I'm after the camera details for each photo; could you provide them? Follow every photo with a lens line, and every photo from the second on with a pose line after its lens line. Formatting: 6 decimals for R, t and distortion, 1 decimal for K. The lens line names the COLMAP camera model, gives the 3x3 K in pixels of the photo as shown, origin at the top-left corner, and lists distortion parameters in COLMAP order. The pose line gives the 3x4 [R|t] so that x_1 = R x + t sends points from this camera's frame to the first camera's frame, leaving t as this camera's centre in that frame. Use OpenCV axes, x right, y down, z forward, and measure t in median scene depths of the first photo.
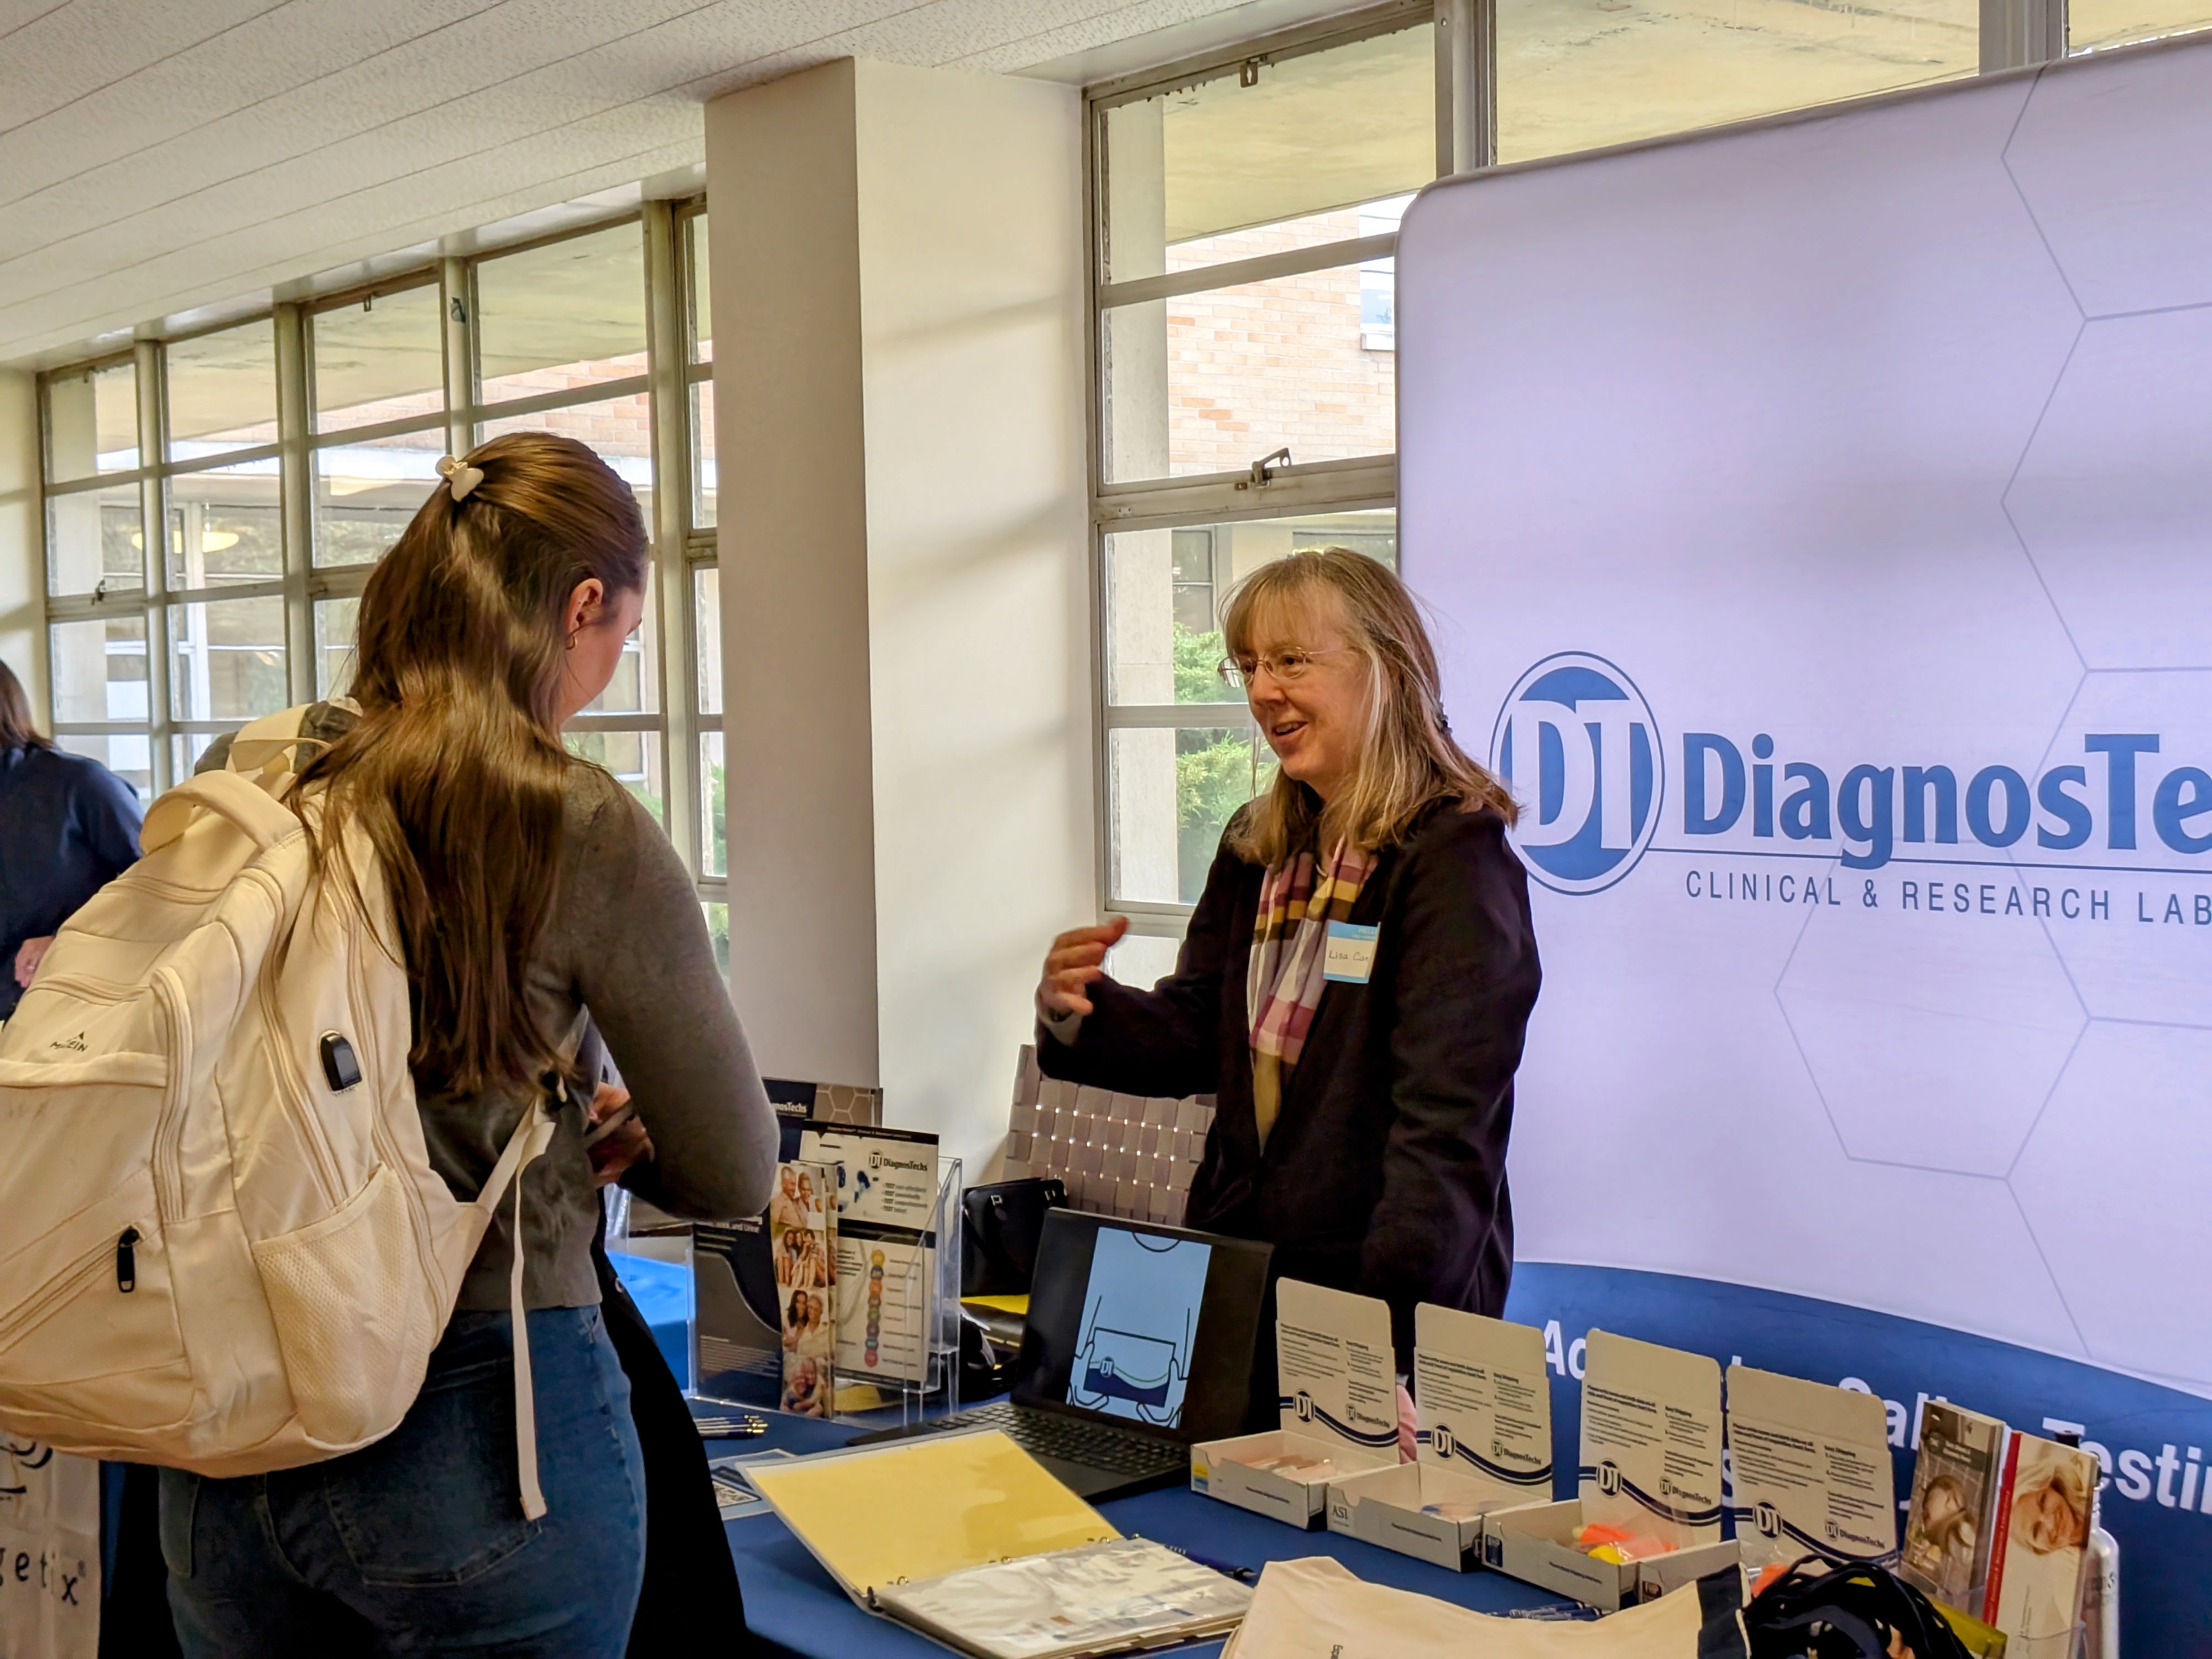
lens RADIAL K [[3306.2, 0, 1114.8], [0, 3306.2, 844.6], [0, 0, 1]] dist [0.090833, 0.000000]
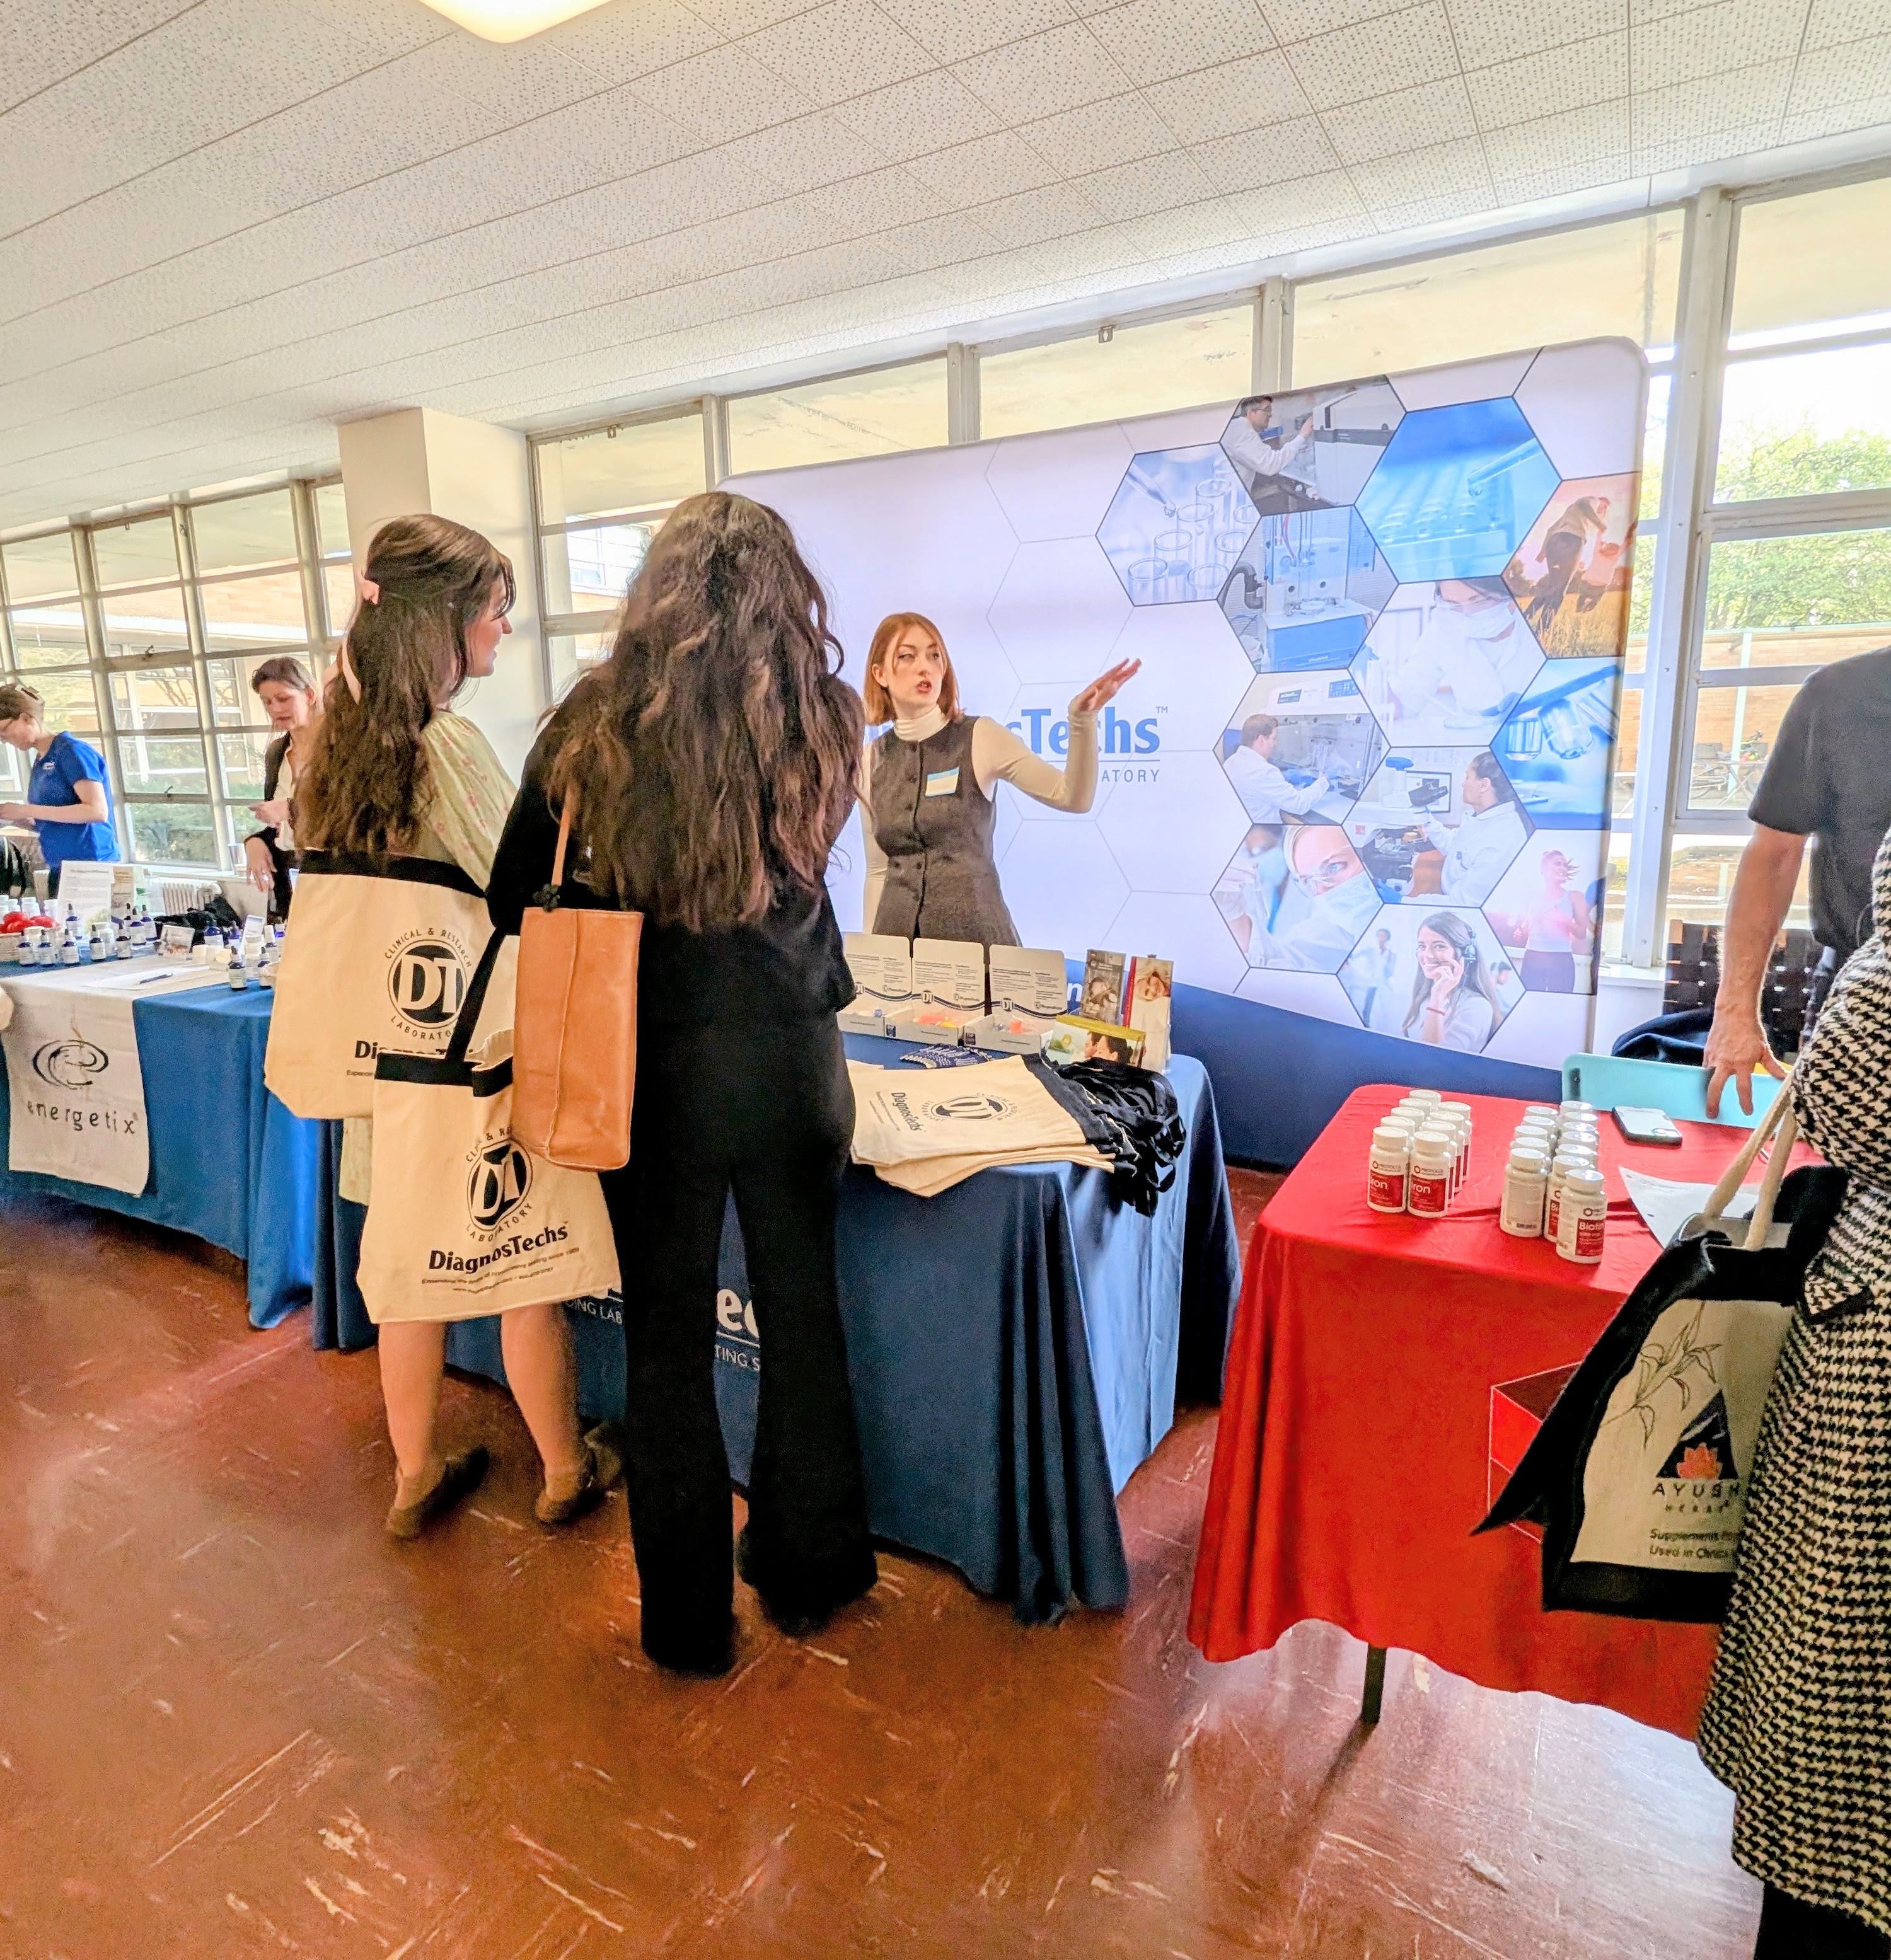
lens RADIAL K [[1309.0, 0, 953.2], [0, 1309.0, 962.6], [0, 0, 1]] dist [-0.003060, 0.015540]
pose [[0.932001, -0.074884, 0.354636, -0.129239], [0.027162, 0.990104, 0.137685, 0.019904], [-0.361437, -0.118690, 0.924811, 0.056121]]
